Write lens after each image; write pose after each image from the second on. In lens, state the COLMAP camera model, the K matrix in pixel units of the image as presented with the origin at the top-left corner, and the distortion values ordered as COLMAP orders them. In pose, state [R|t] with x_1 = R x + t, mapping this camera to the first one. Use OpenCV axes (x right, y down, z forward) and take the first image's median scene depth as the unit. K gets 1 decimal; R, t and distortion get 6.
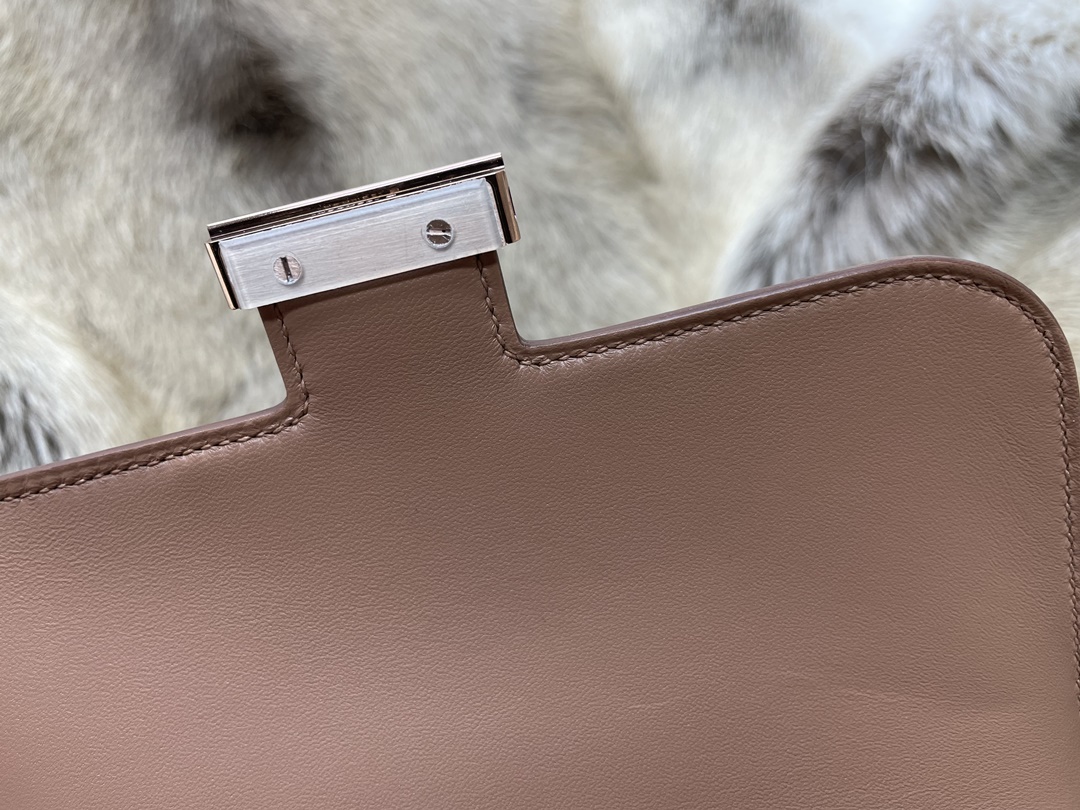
lens RADIAL K [[787.1, 0, 540.0], [0, 787.1, 405.0], [0, 0, 1]] dist [0.006764, -0.046069]
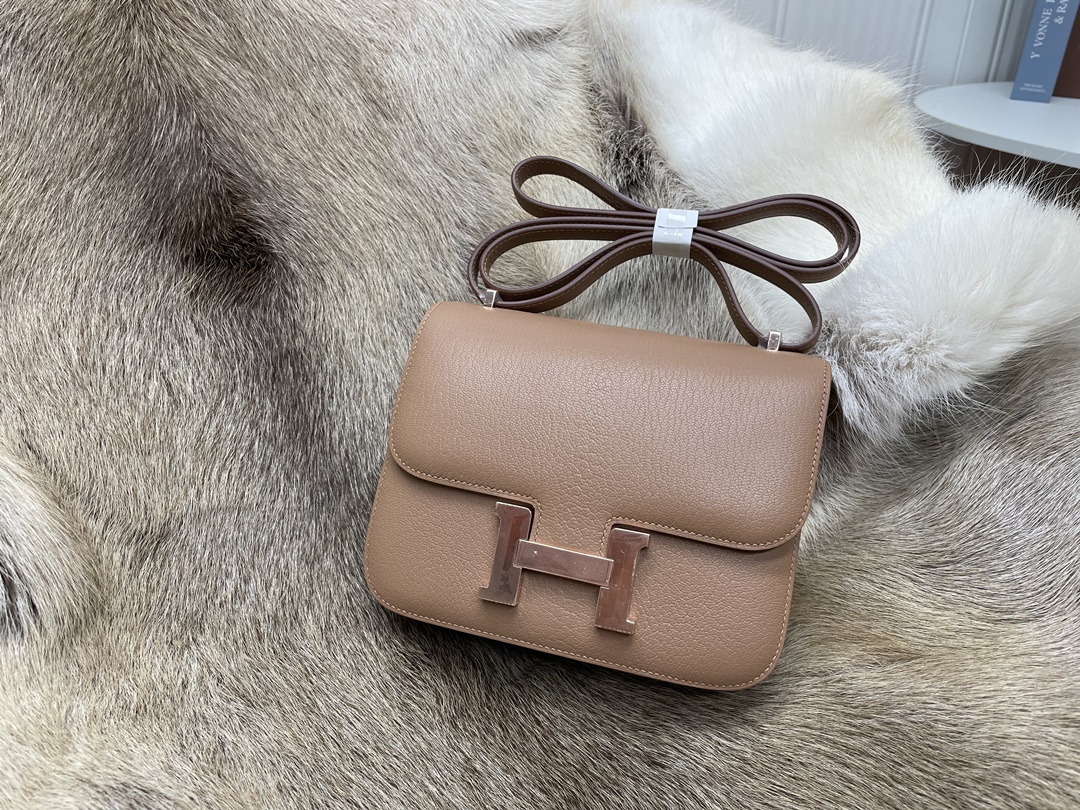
lens RADIAL K [[797.3, 0, 540.0], [0, 797.3, 405.0], [0, 0, 1]] dist [0.025728, -0.065697]
pose [[0.959629, 0.158906, 0.232081, -0.174690], [-0.147583, 0.986880, -0.065476, -0.161404], [-0.239440, 0.028582, 0.970490, -0.127142]]
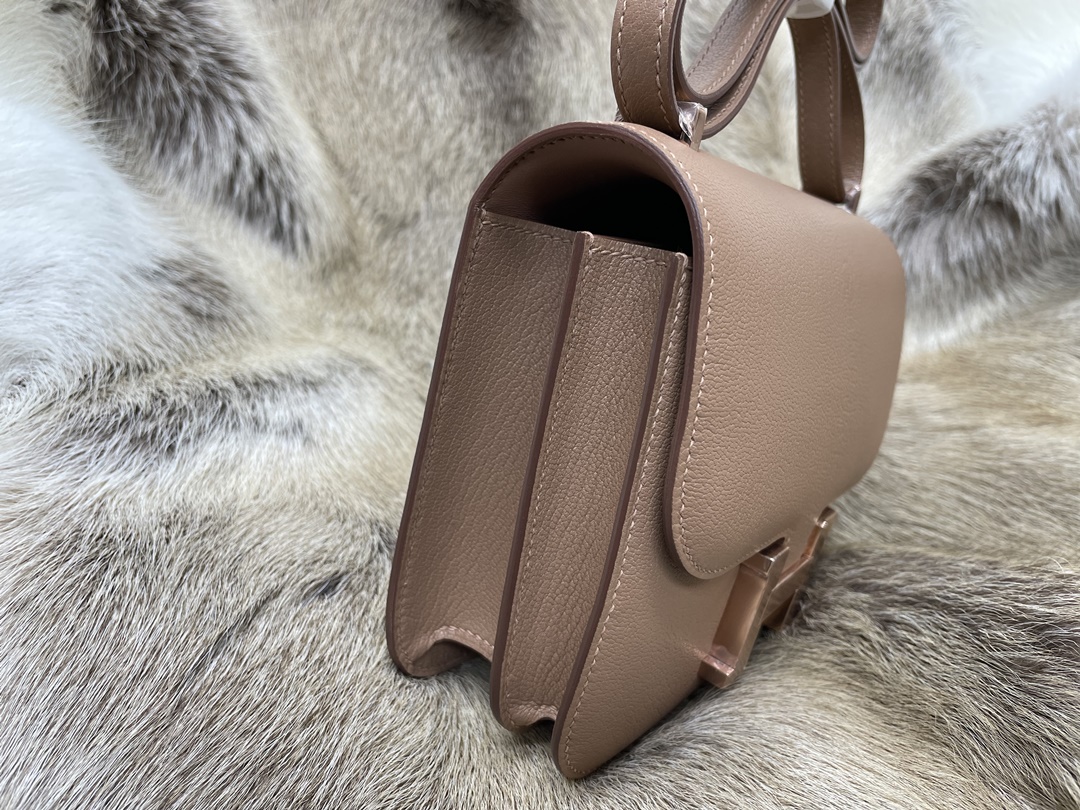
lens RADIAL K [[797.3, 0, 540.0], [0, 797.3, 405.0], [0, 0, 1]] dist [0.025728, -0.065697]
pose [[0.951391, 0.307348, 0.019835, -0.114612], [-0.307858, 0.947148, 0.090196, 0.079164], [0.008934, -0.091918, 0.995726, -0.263423]]
